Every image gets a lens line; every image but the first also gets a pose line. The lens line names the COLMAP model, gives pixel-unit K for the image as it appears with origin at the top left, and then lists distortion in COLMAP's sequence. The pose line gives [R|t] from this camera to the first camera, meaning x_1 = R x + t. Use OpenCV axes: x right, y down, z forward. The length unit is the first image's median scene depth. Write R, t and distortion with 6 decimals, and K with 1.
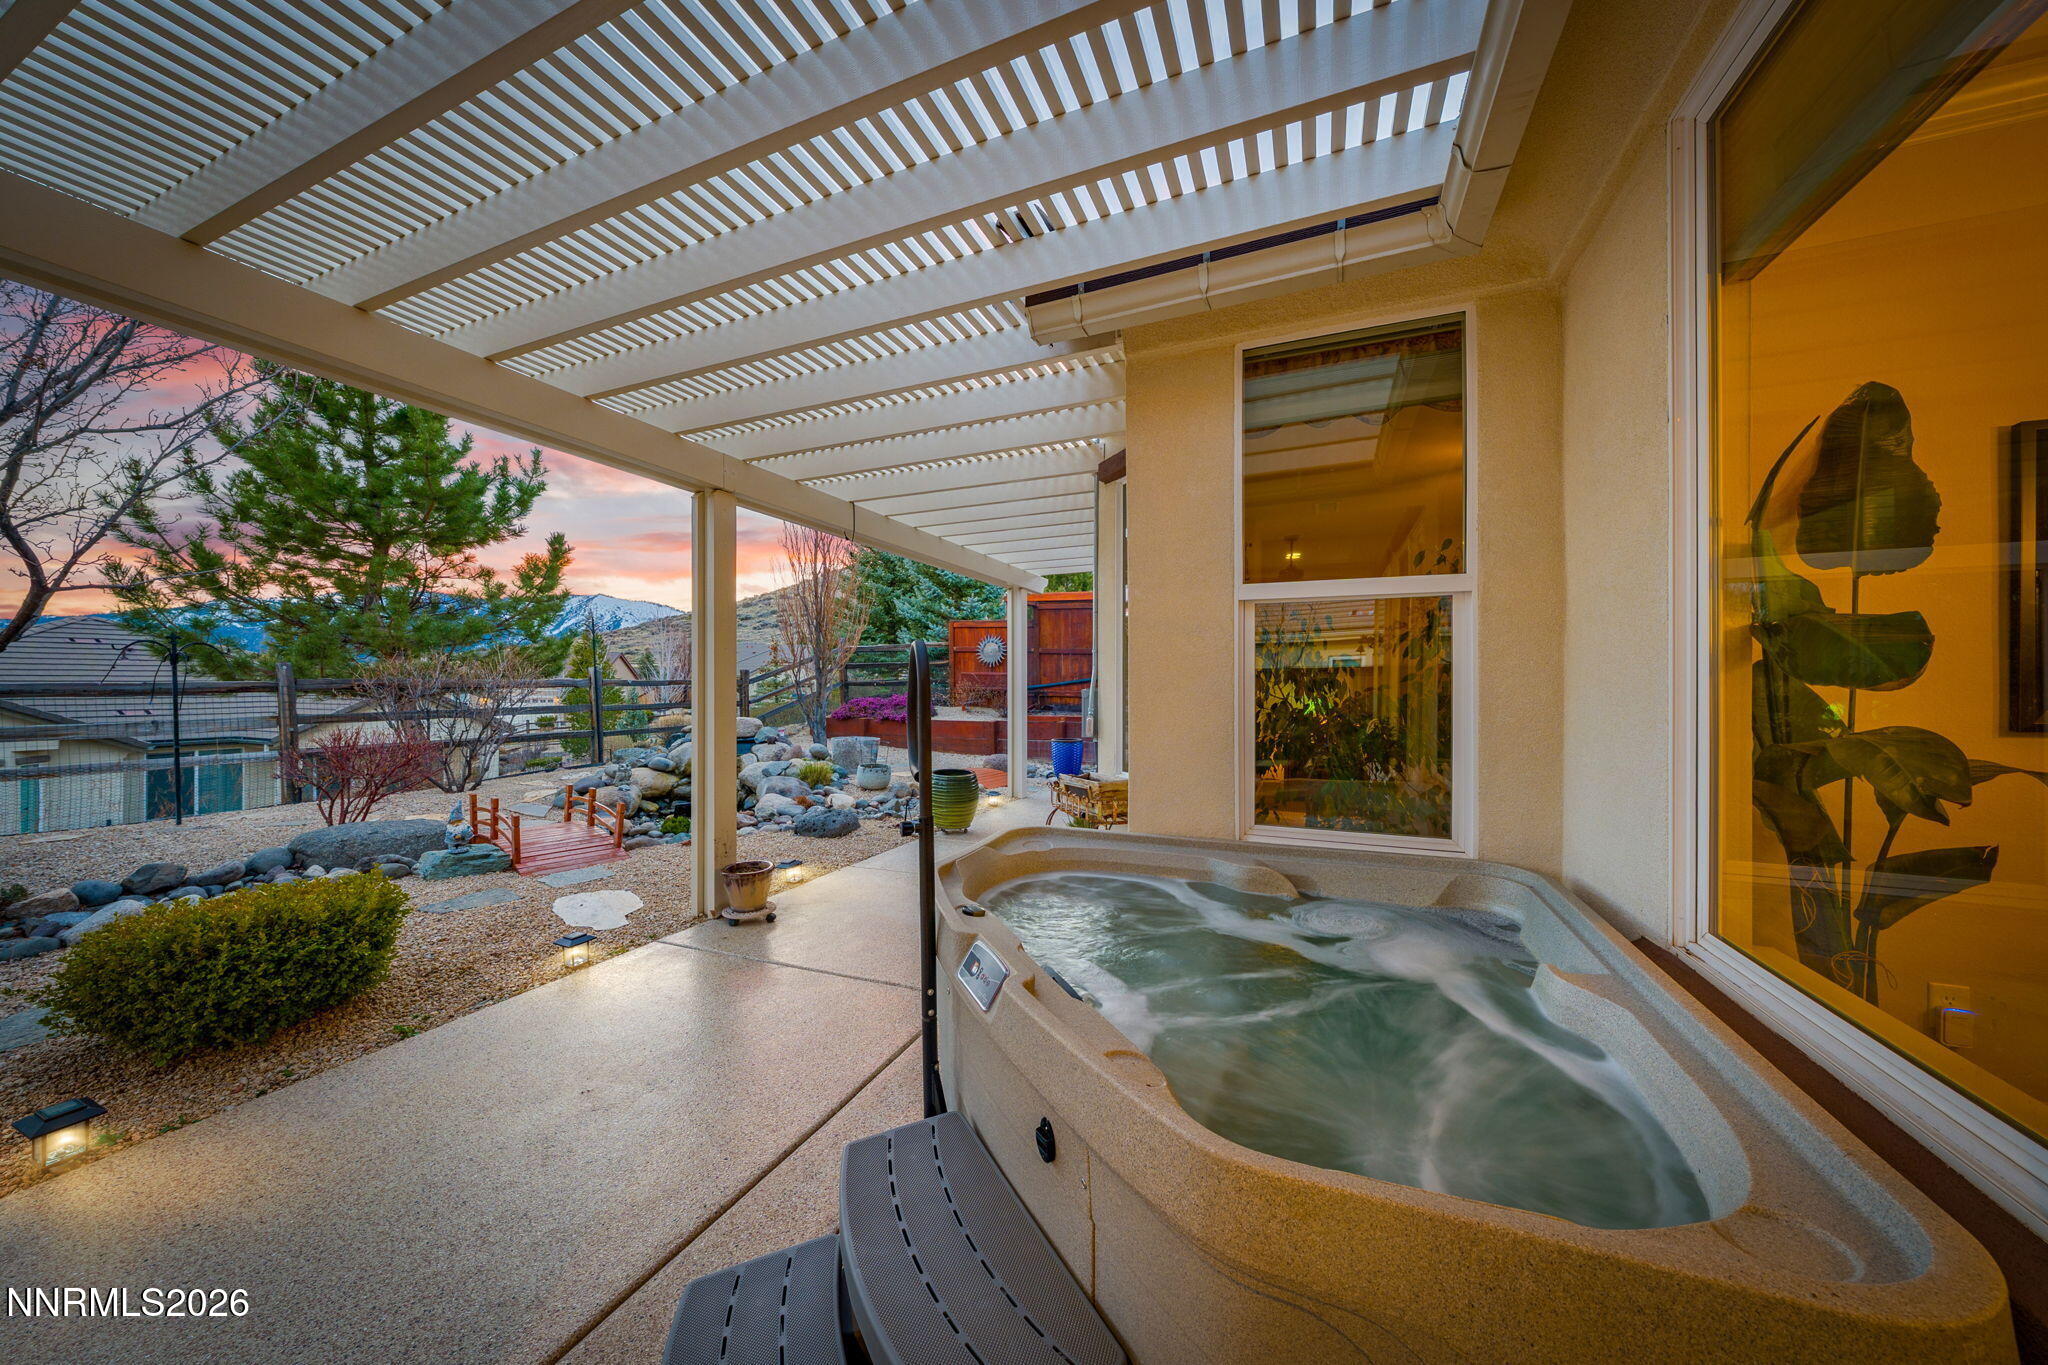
lens RADIAL K [[692.3, 0, 1022.3], [0, 692.3, 679.3], [0, 0, 1]] dist [-0.000409, 0.000027]
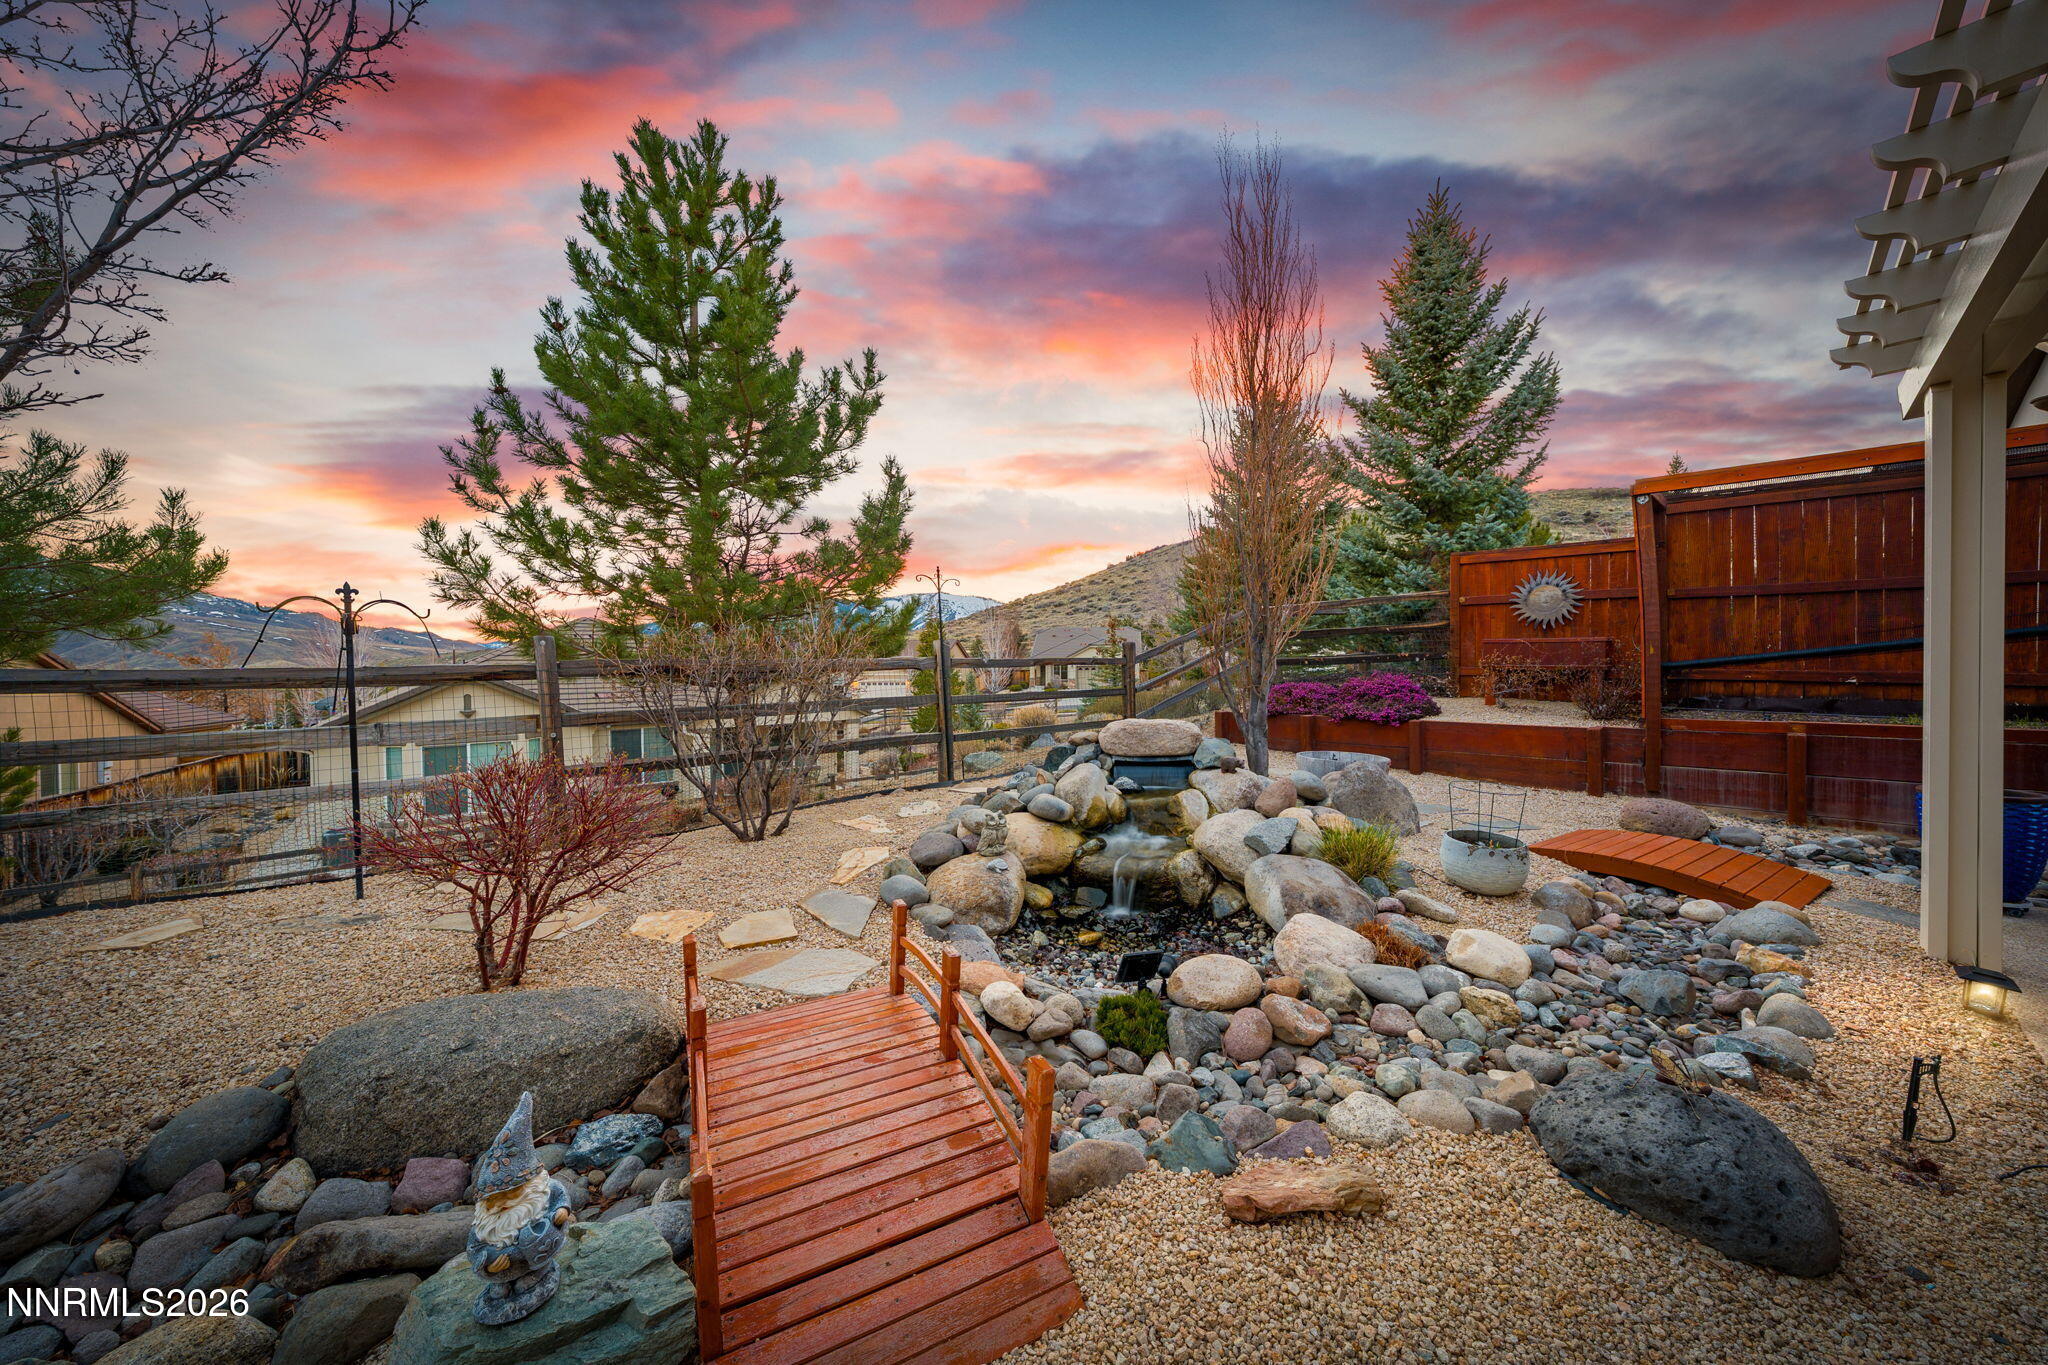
lens RADIAL K [[692.3, 0, 1022.3], [0, 692.3, 679.3], [0, 0, 1]] dist [-0.000409, 0.000027]
pose [[0.907814, -0.002984, -0.419362, -0.245671], [0.014140, 0.999624, 0.023499, 0.005215], [0.419134, -0.027262, 0.907515, 0.390057]]
